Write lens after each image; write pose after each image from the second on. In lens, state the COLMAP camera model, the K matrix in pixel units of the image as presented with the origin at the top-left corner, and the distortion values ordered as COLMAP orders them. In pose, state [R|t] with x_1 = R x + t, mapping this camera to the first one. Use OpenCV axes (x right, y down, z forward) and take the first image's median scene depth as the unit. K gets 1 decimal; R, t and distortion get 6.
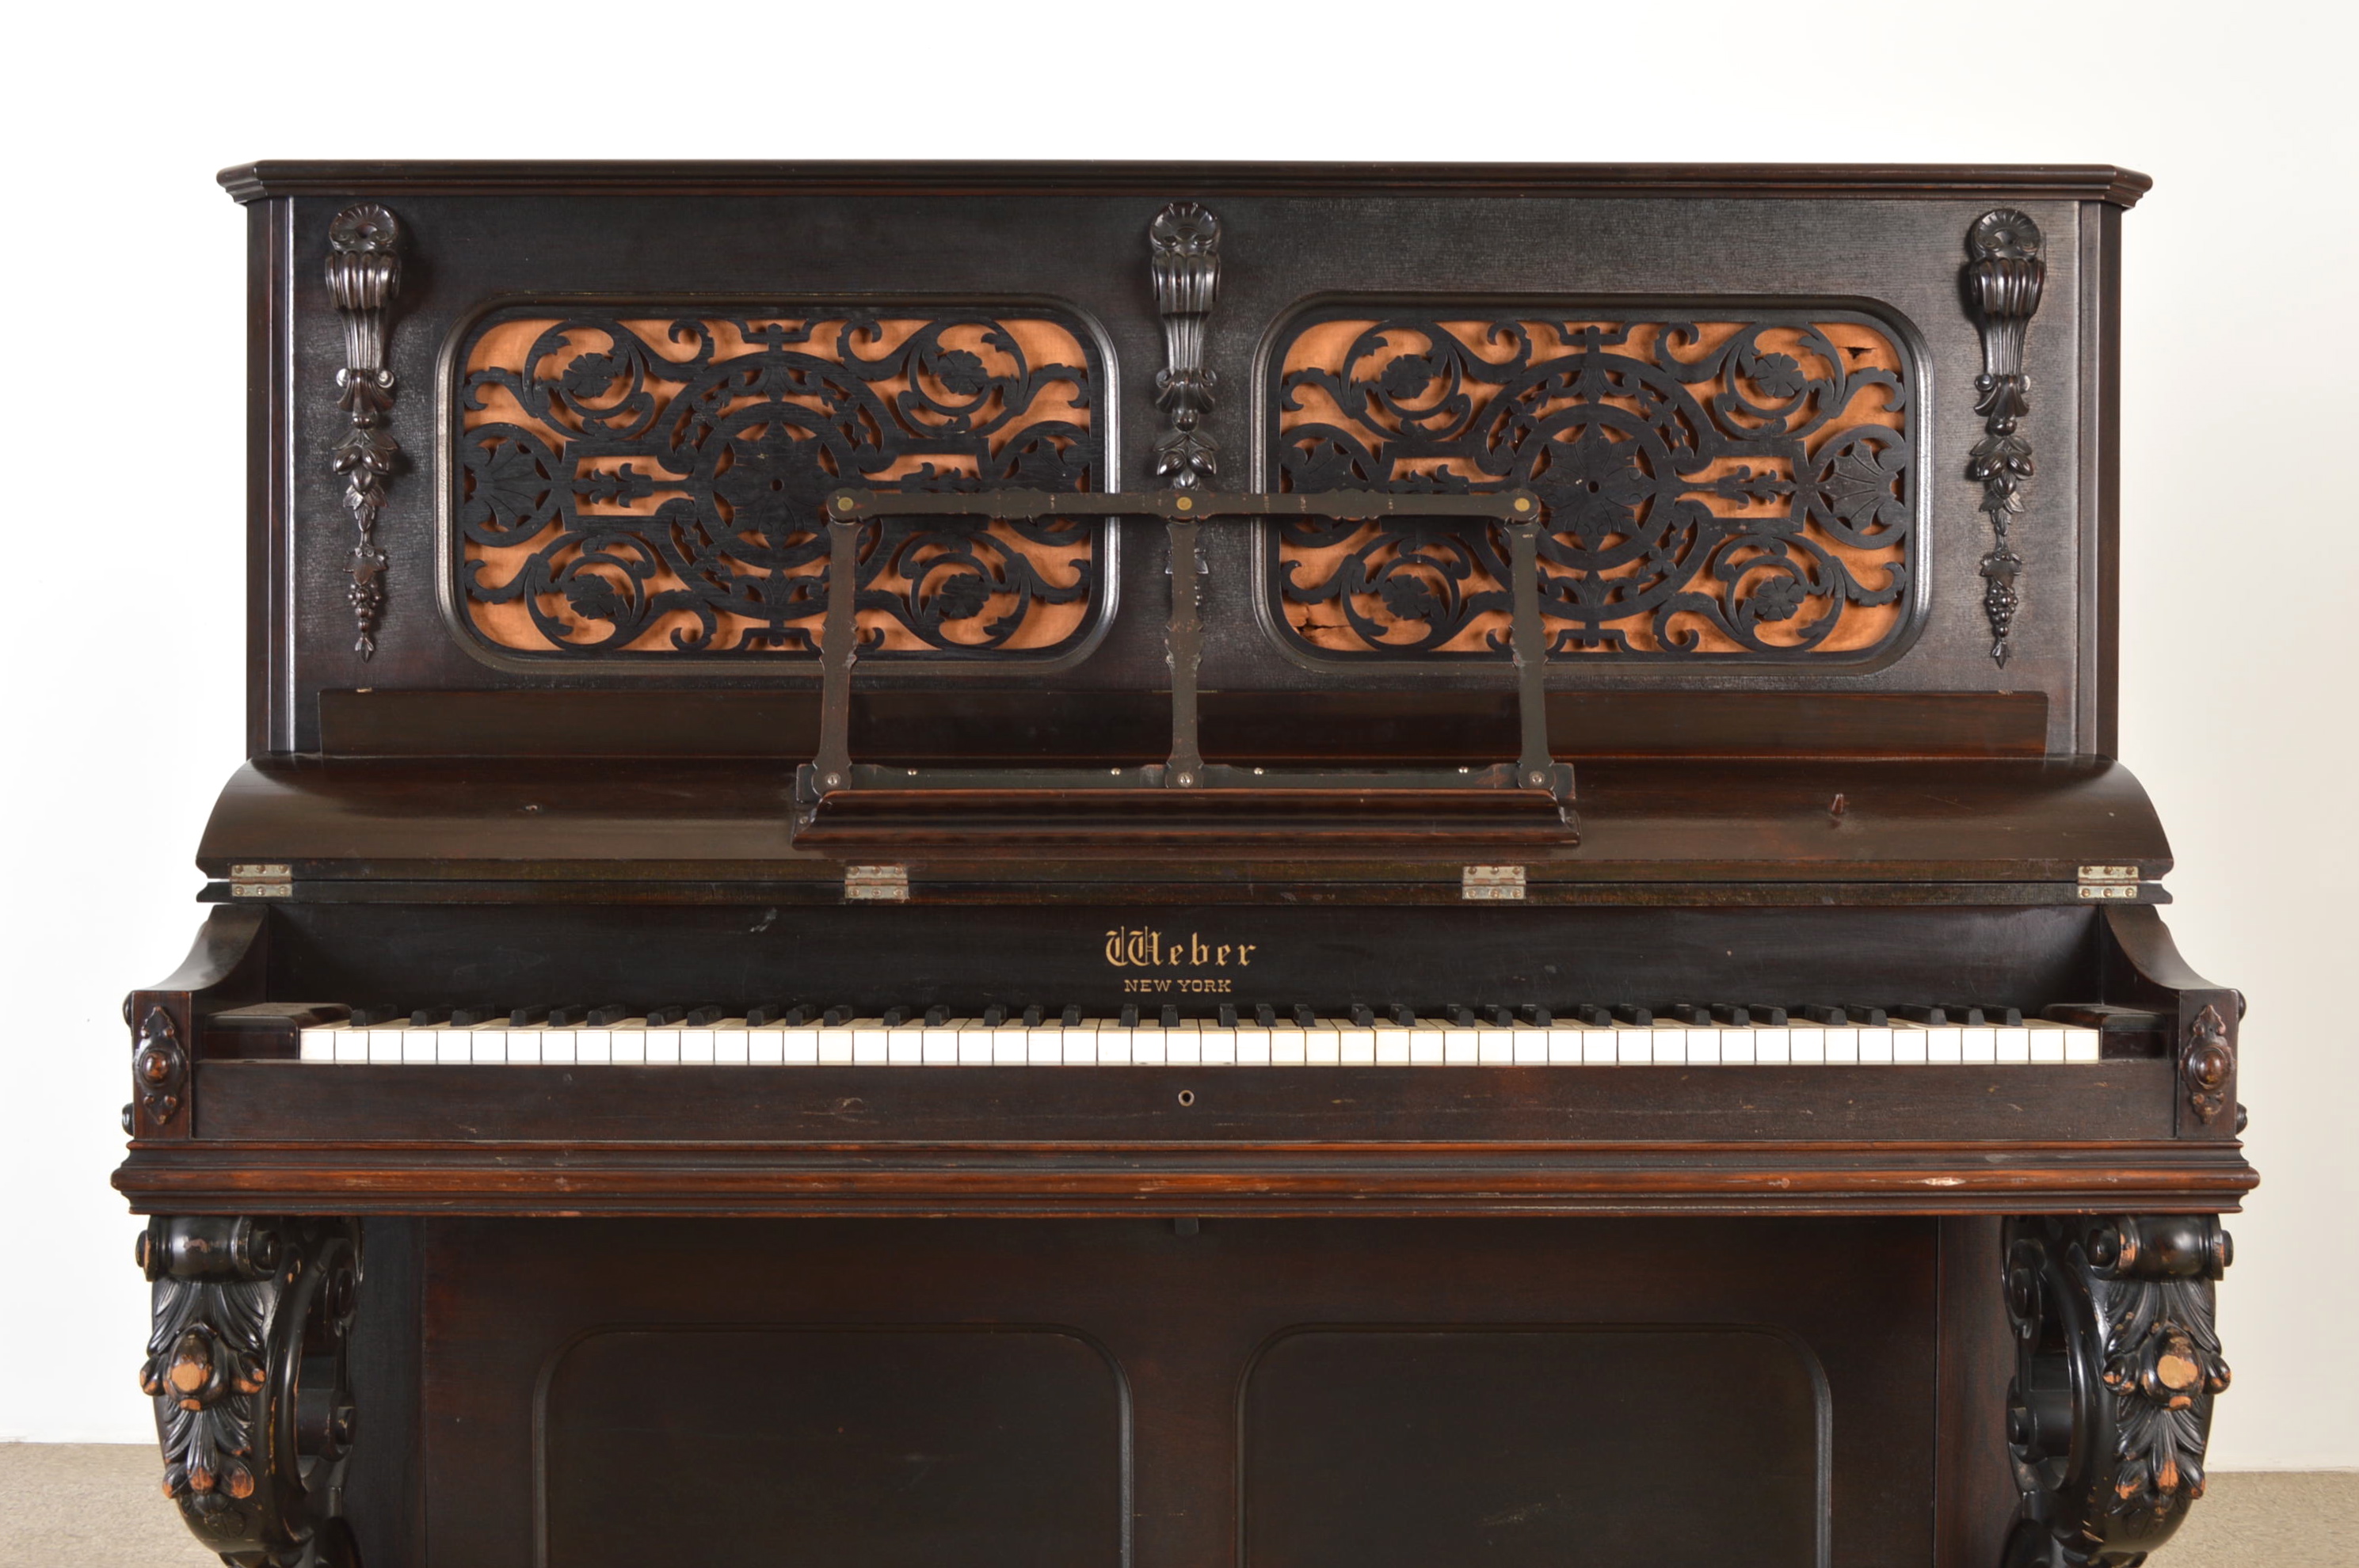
lens RADIAL K [[3023.8, 0, 1213.3], [0, 3023.8, 761.7], [0, 0, 1]] dist [-0.024544, 0.000000]
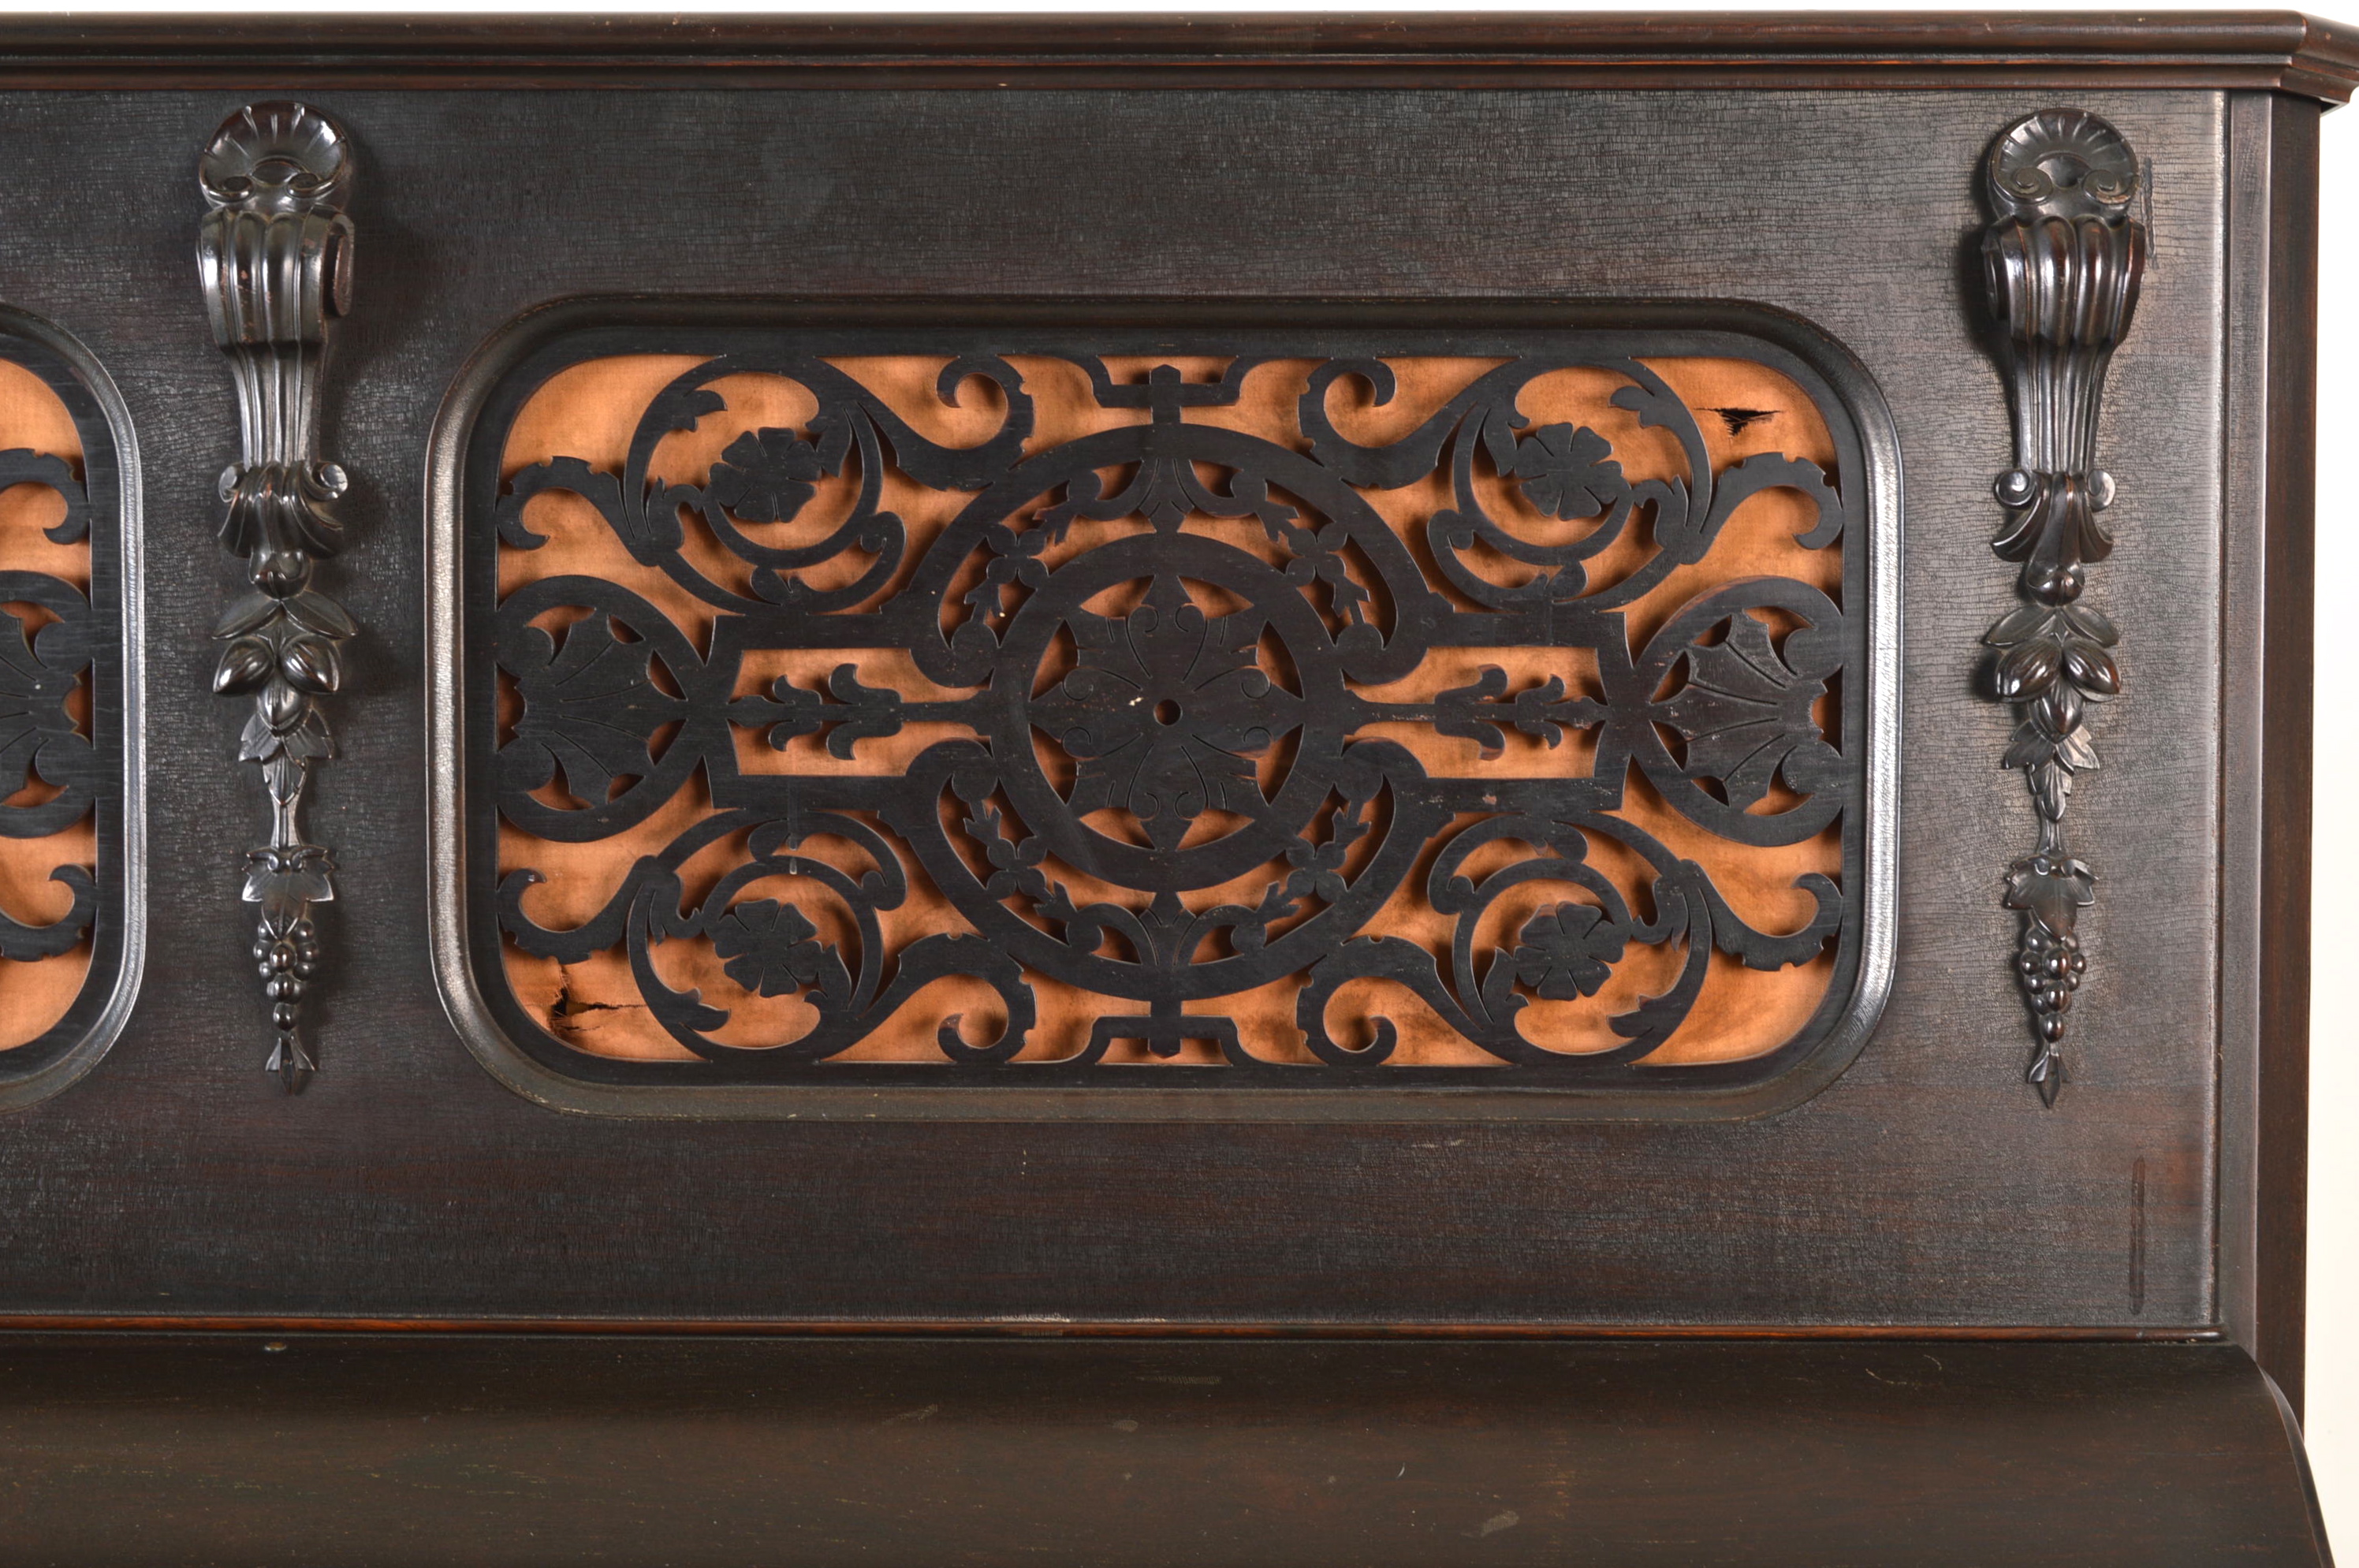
lens RADIAL K [[3653.8, 0, 1183.3], [0, 3653.8, 783.8], [0, 0, 1]] dist [-0.009644, 0.000000]
pose [[0.999593, 0.001725, -0.028475, 0.144418], [-0.001528, 0.999975, 0.006930, -0.083914], [0.028486, -0.006884, 0.999570, 0.438432]]
